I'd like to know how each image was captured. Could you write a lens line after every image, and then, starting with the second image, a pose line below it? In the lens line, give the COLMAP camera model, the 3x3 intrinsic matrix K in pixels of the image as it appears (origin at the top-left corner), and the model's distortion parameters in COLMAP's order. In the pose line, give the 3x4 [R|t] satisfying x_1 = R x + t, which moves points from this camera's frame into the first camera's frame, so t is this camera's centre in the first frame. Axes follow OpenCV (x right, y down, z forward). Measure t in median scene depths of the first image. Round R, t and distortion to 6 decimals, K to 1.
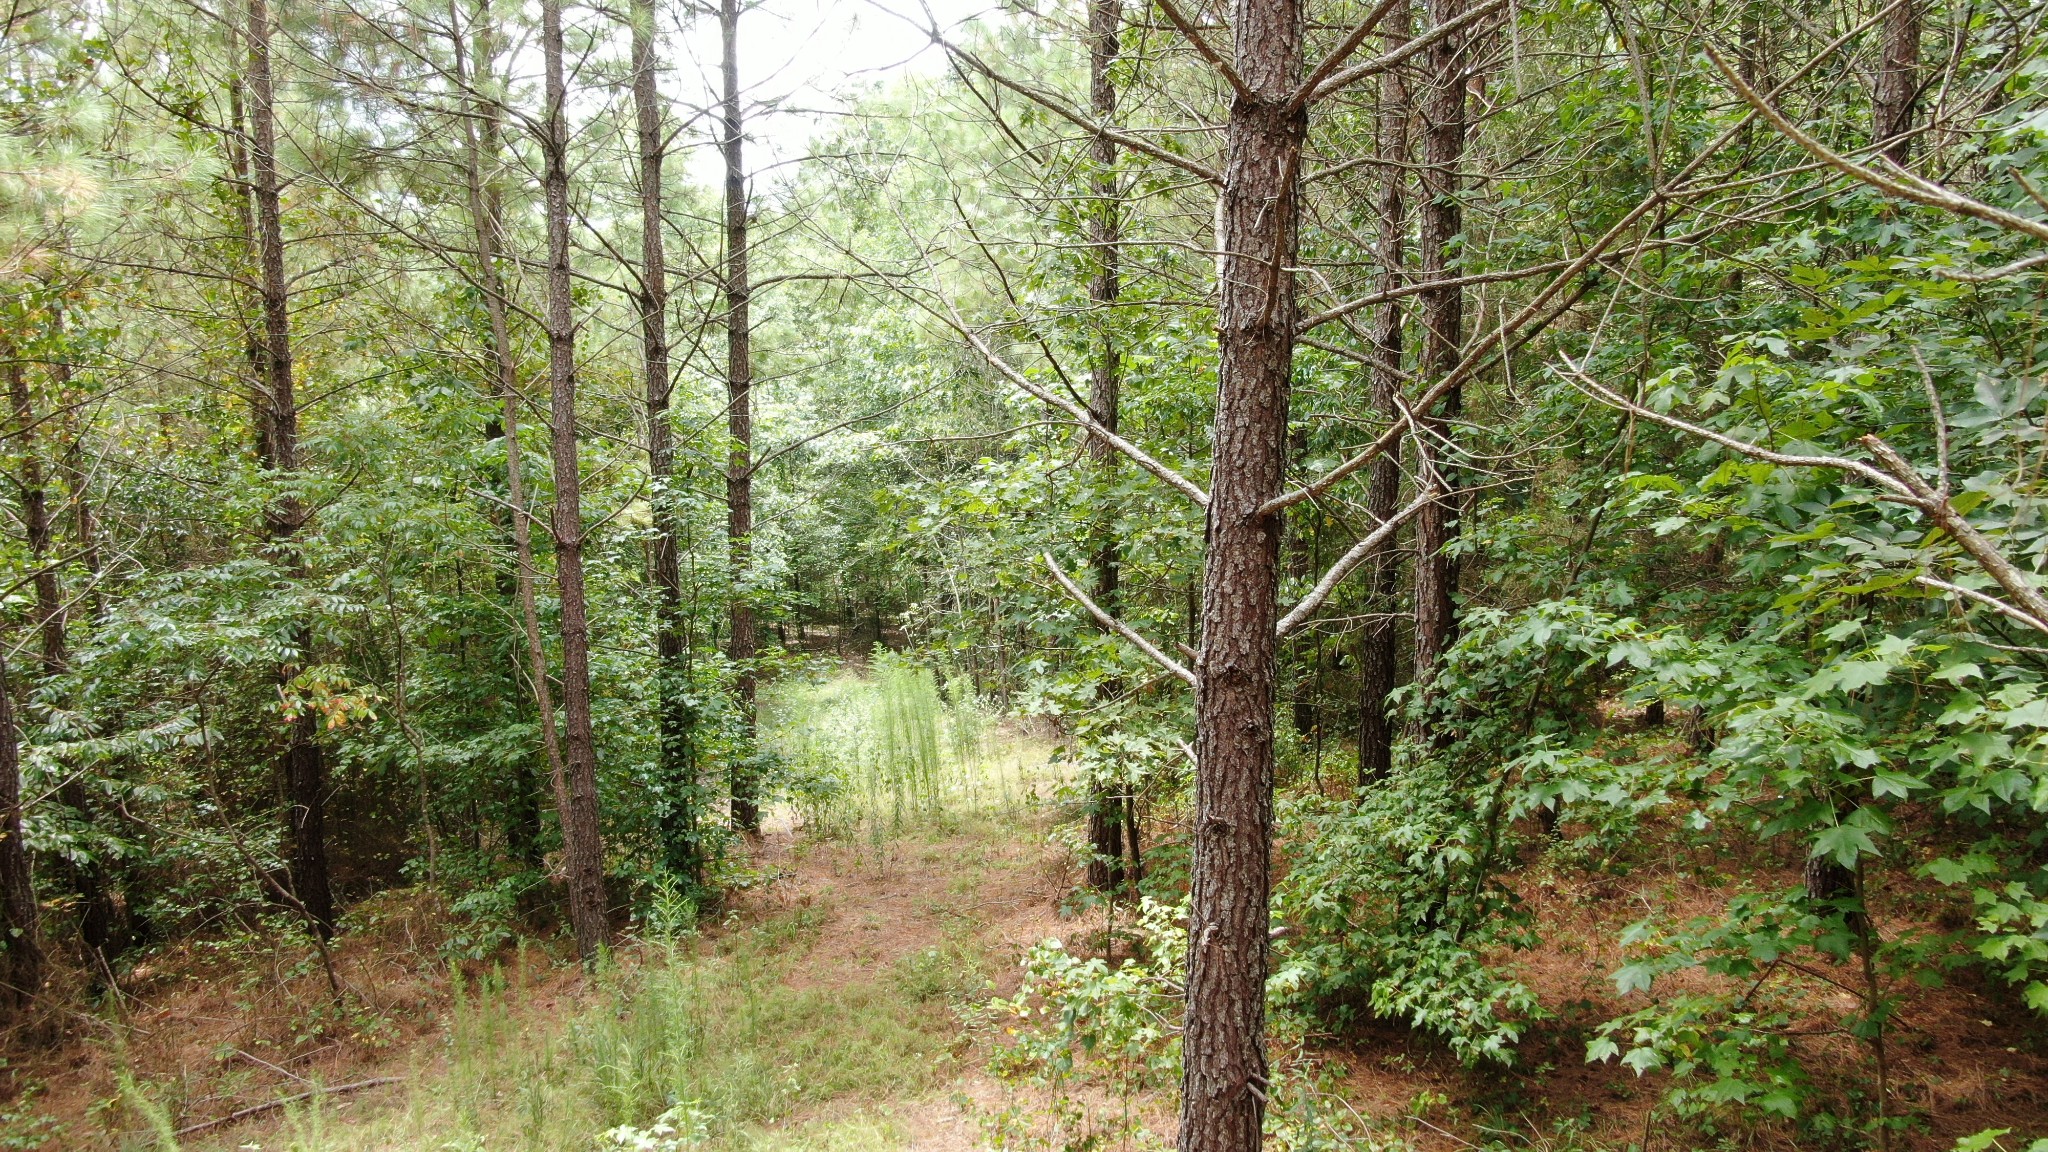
lens RADIAL K [[1495.4, 0, 1019.6], [0, 1495.4, 582.5], [0, 0, 1]] dist [-0.008036, 0.004699]
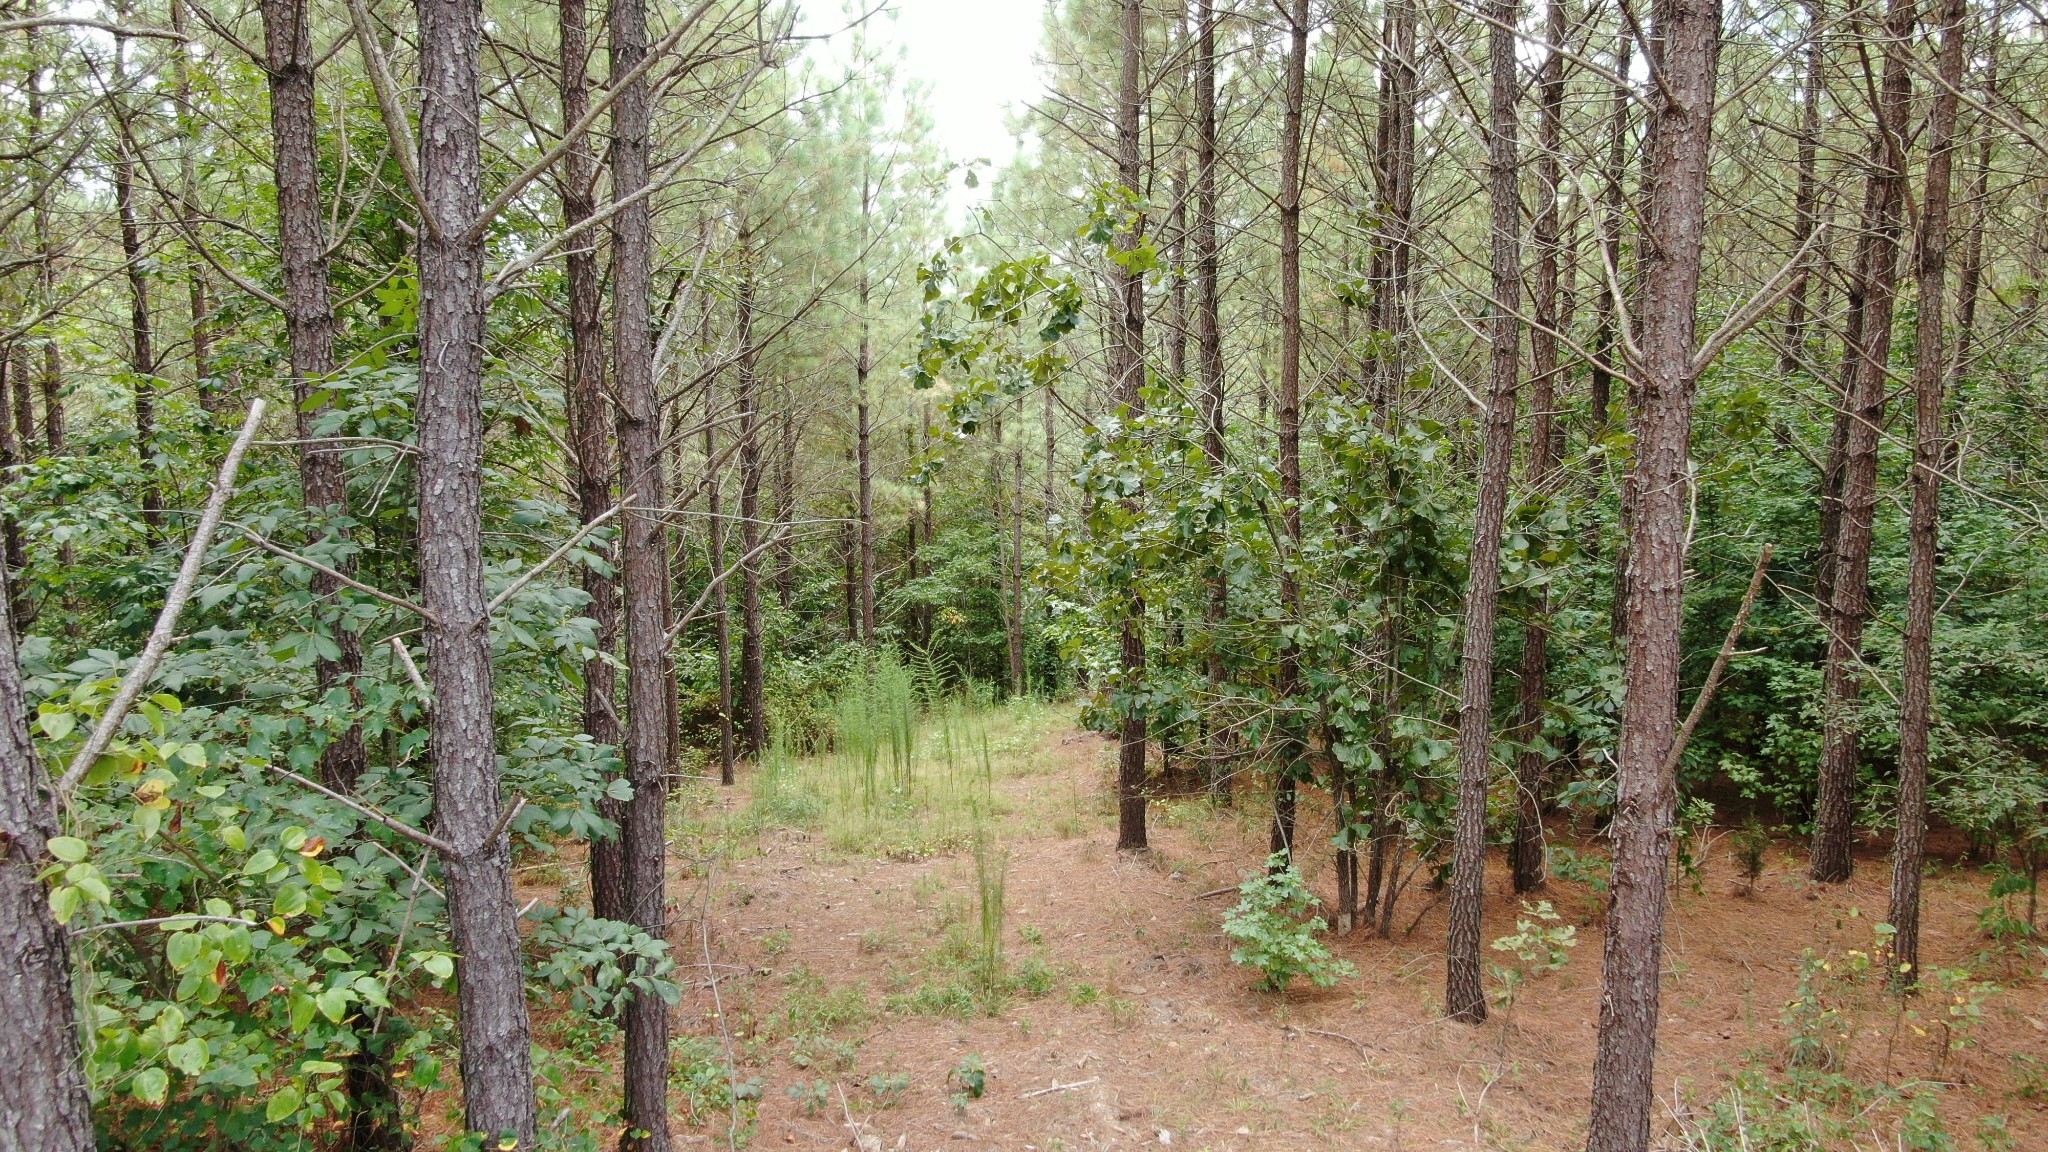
lens RADIAL K [[1495.4, 0, 1022.7], [0, 1495.4, 575.6], [0, 0, 1]] dist [-0.008036, 0.004699]
pose [[0.952764, 0.056122, -0.298482, 0.593793], [-0.055771, 0.998396, 0.009703, -0.050353], [0.298548, 0.007402, 0.954366, -1.834521]]
